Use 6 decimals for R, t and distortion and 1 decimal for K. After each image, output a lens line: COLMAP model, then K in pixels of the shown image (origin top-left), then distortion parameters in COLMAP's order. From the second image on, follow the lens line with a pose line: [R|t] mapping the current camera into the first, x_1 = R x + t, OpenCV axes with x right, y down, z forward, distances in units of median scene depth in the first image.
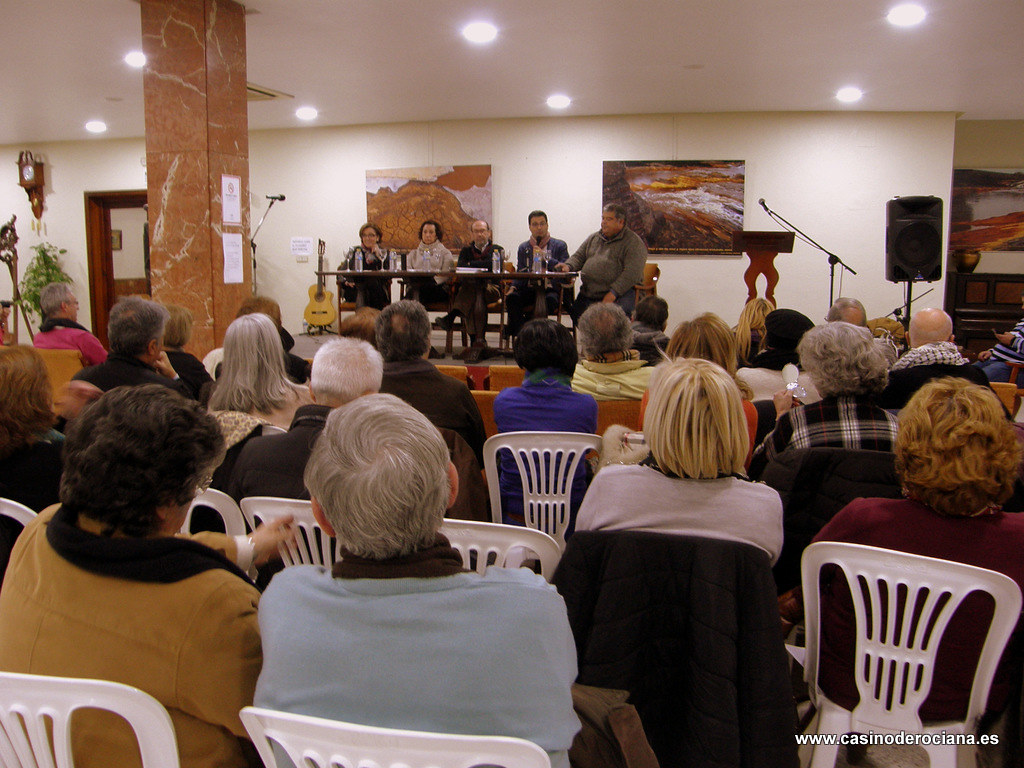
lens RADIAL K [[868.8, 0, 513.5], [0, 868.8, 389.2], [0, 0, 1]] dist [-0.155430, 0.117750]
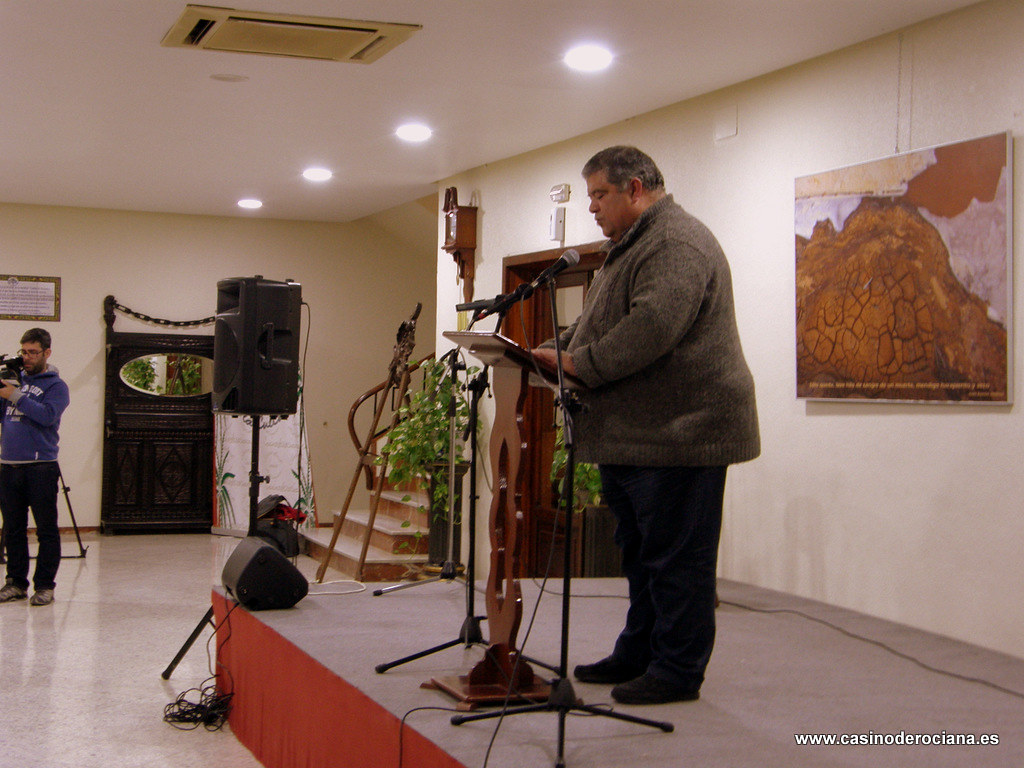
lens RADIAL K [[1700.4, 0, 516.3], [0, 1700.4, 384.6], [0, 0, 1]] dist [0.179212, 0.000000]
pose [[0.570583, 0.012943, -0.821138, 0.442735], [-0.141627, 0.986446, -0.082864, -0.086932], [0.808936, 0.163577, 0.564682, 0.512126]]
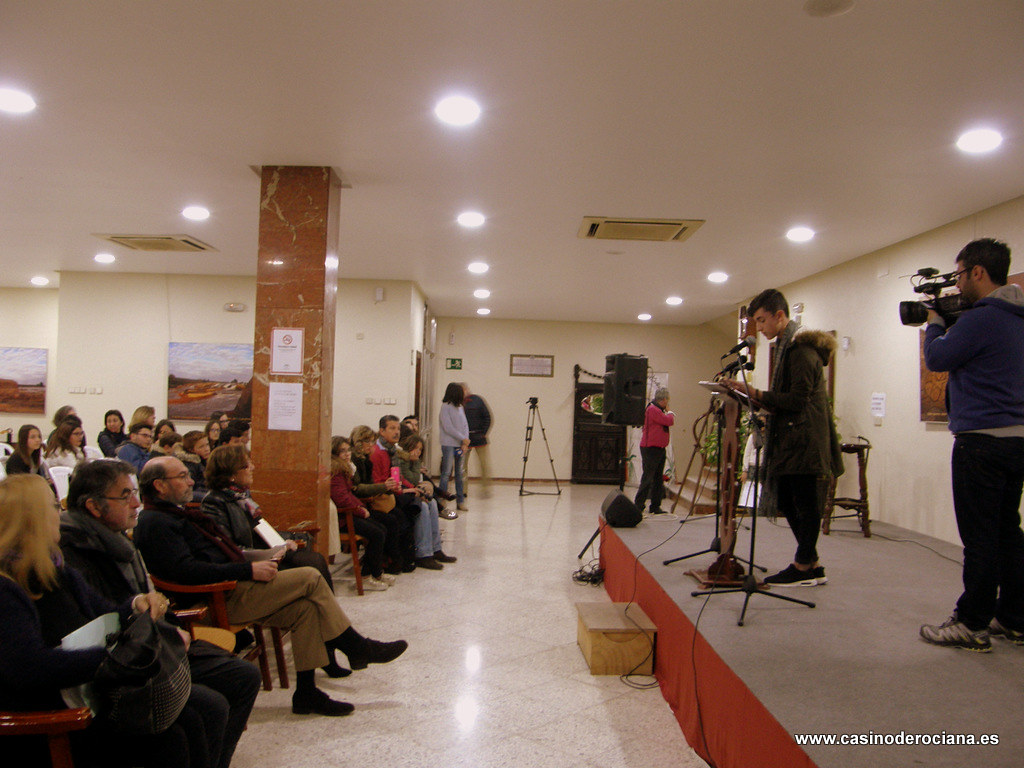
lens RADIAL K [[868.8, 0, 522.0], [0, 868.8, 390.6], [0, 0, 1]] dist [-0.155430, 0.117750]
pose [[0.280793, -0.002151, -0.959766, 0.437994], [-0.174215, 0.983271, -0.053172, -0.096614], [0.943825, 0.182136, 0.275720, 0.567237]]
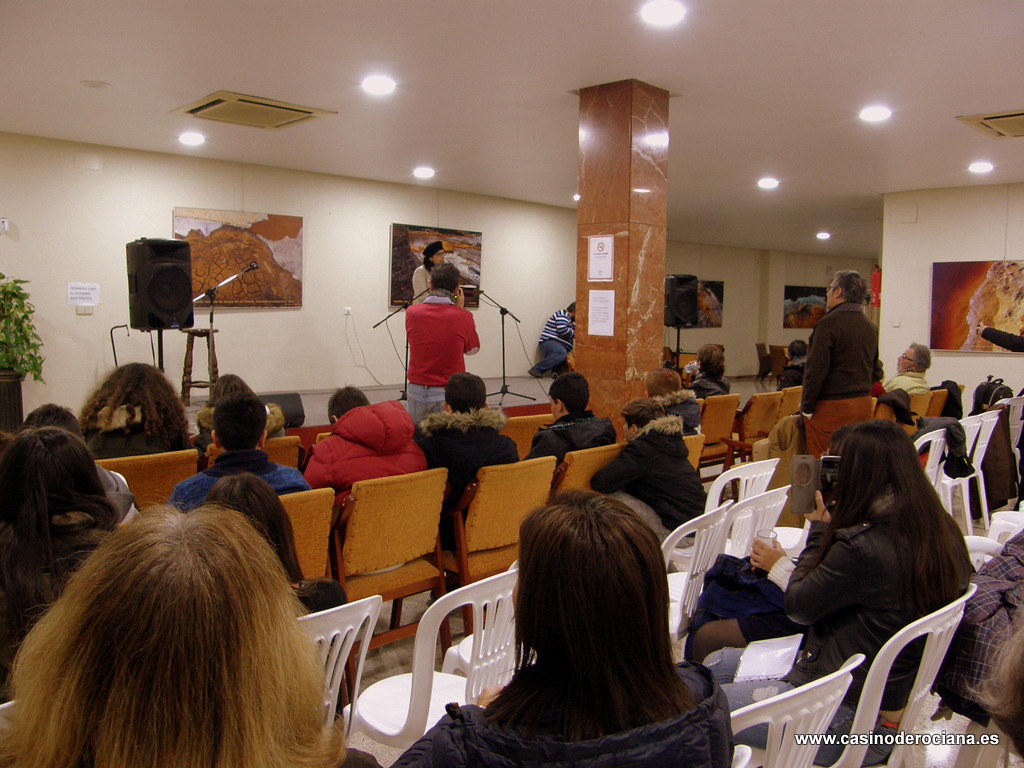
lens RADIAL K [[868.8, 0, 514.5], [0, 868.8, 390.6], [0, 0, 1]] dist [-0.155430, 0.117750]
pose [[0.490395, -0.081269, 0.867702, -0.829292], [0.117023, 0.992766, 0.026845, -0.062307], [-0.863608, 0.088376, 0.496358, 0.332010]]
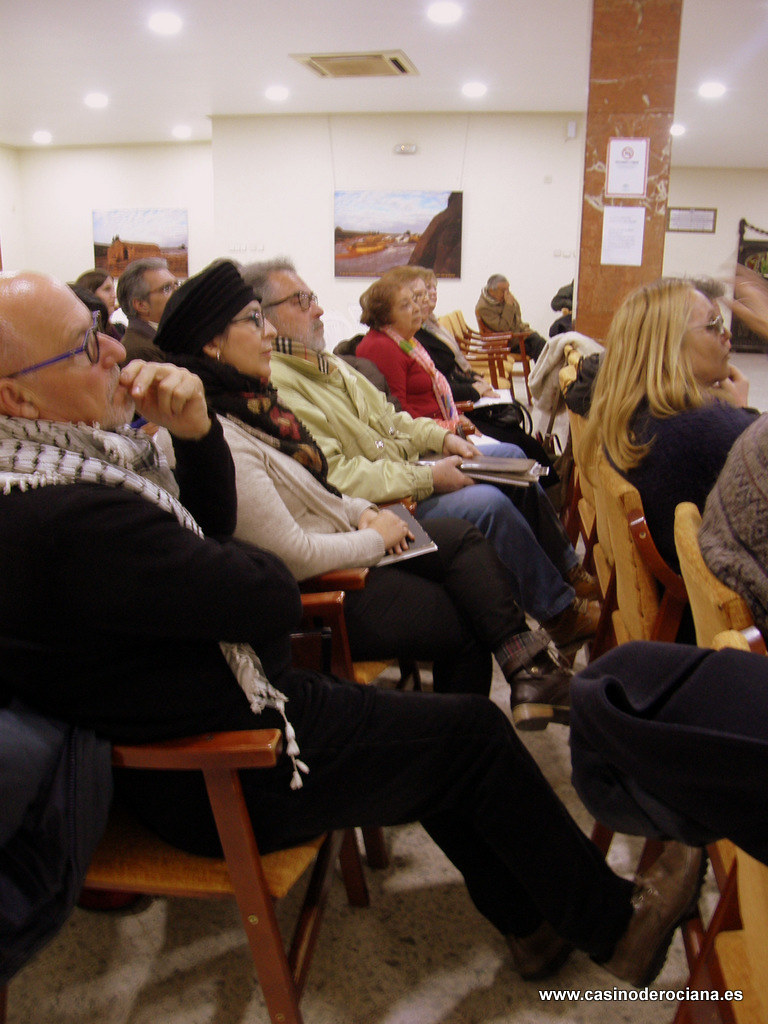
lens RADIAL K [[869.8, 0, 378.8], [0, 869.8, 512.2], [0, 0, 1]] dist [-0.140886, 0.087339]
pose [[0.068026, 0.272838, -0.959652, 0.323871], [-0.164407, 0.951796, 0.258950, -0.040304], [0.984044, 0.140158, 0.109603, 0.405762]]
